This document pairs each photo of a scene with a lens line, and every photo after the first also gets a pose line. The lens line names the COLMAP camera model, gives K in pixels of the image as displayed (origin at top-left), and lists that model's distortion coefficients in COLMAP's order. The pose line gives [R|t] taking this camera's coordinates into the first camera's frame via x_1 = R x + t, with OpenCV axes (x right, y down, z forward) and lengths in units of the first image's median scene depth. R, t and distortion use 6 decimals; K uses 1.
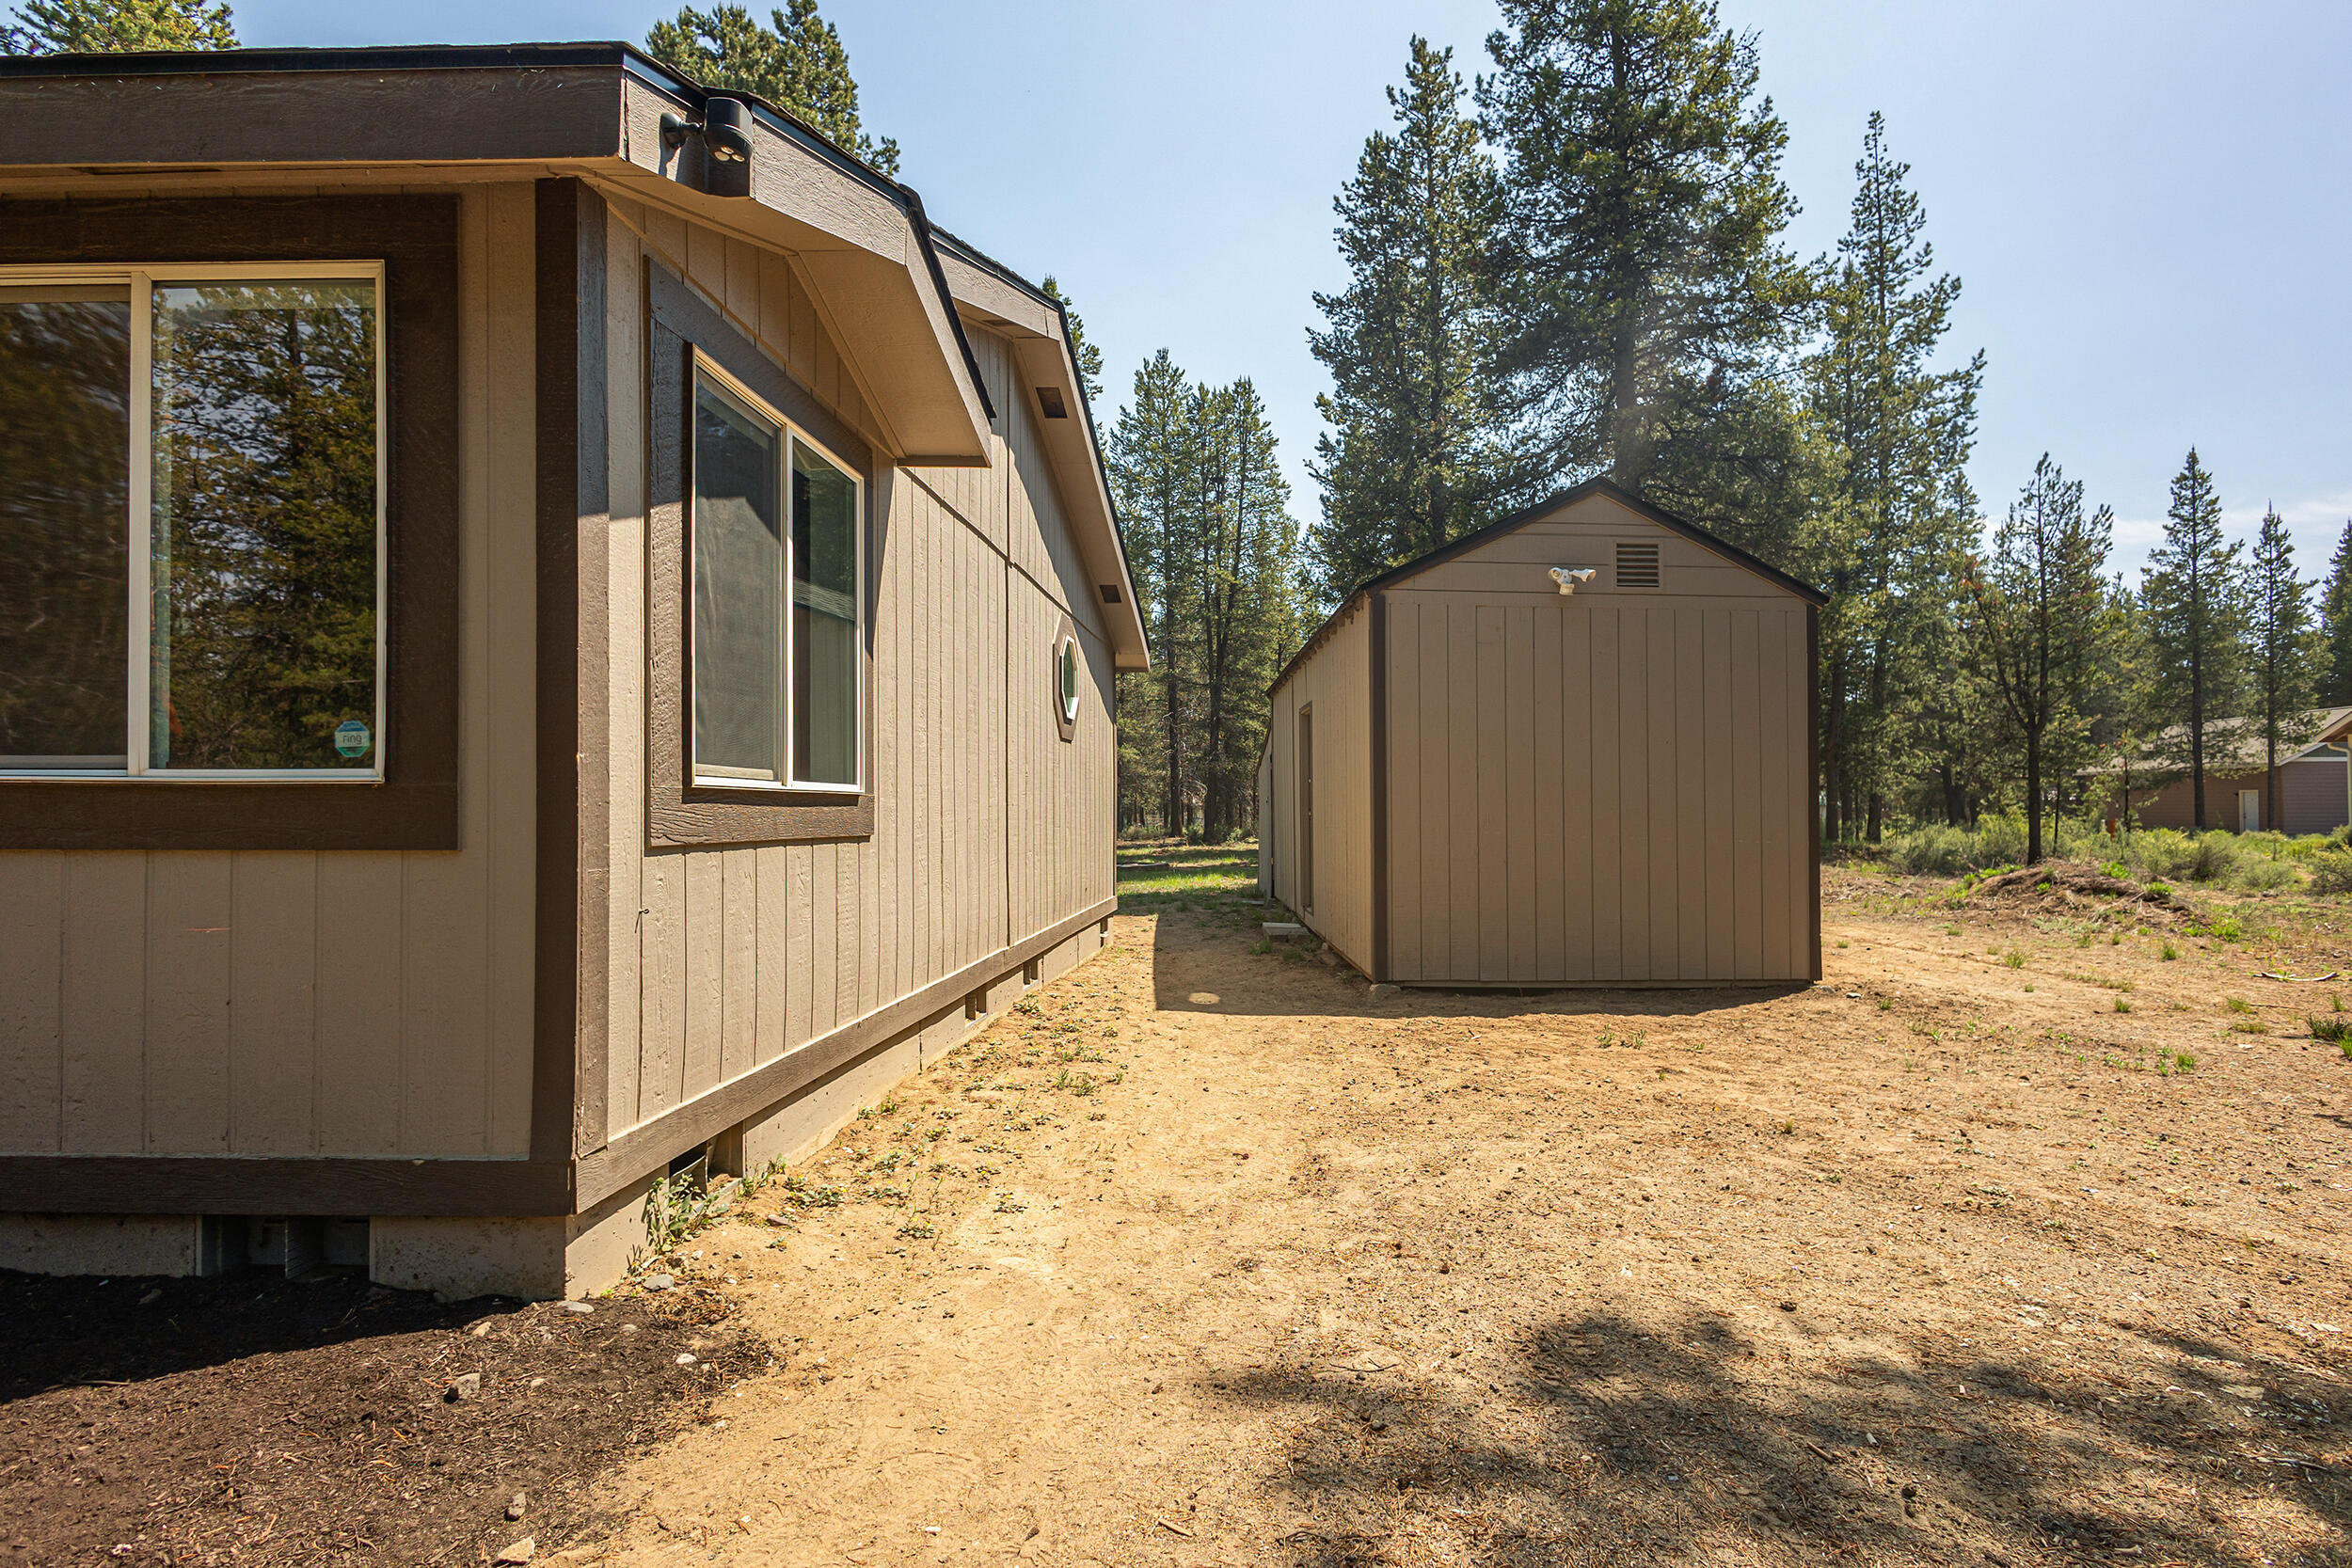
lens RADIAL K [[1131.2, 0, 1177.7], [0, 1131.2, 810.0], [0, 0, 1]] dist [0.001220, -0.000221]
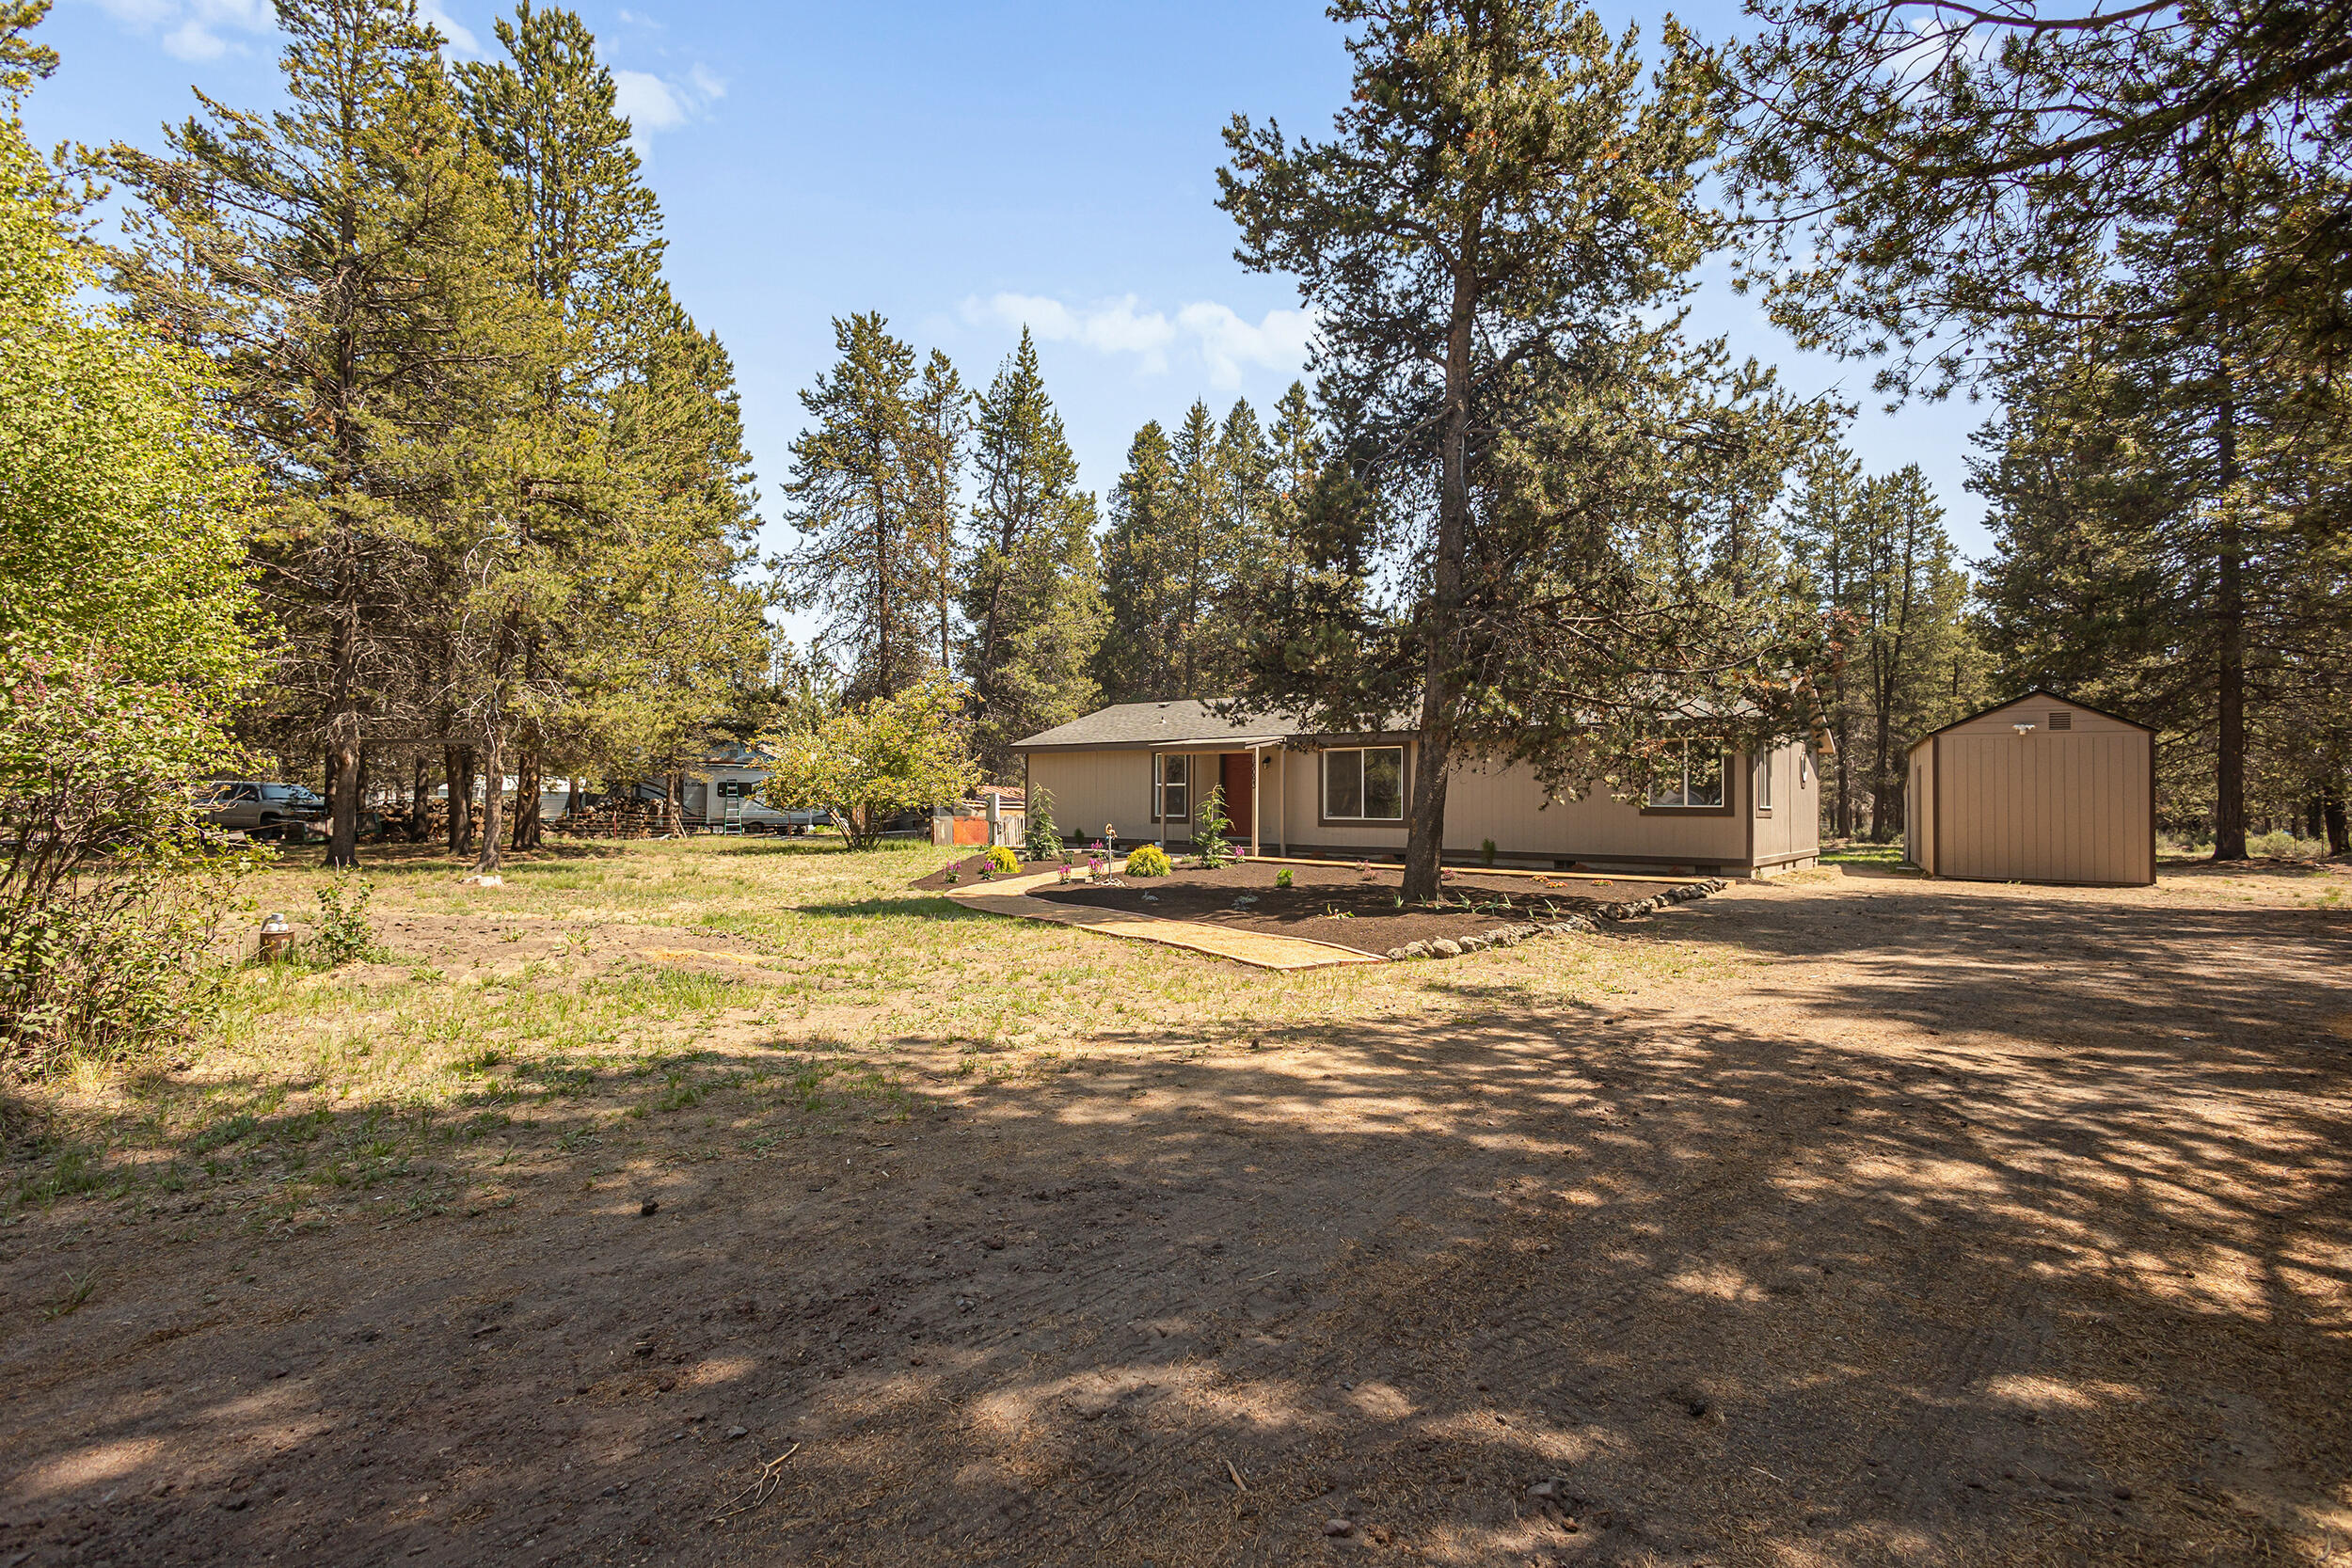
lens RADIAL K [[1061.2, 0, 1176.0], [0, 1061.2, 784.0], [0, 0, 1]] dist [0.002750, 0.000374]
pose [[0.846240, 0.001234, -0.532800, -0.001355], [-0.014922, 0.999660, -0.021386, 0.001602], [0.532592, 0.026048, 0.845971, -0.386264]]
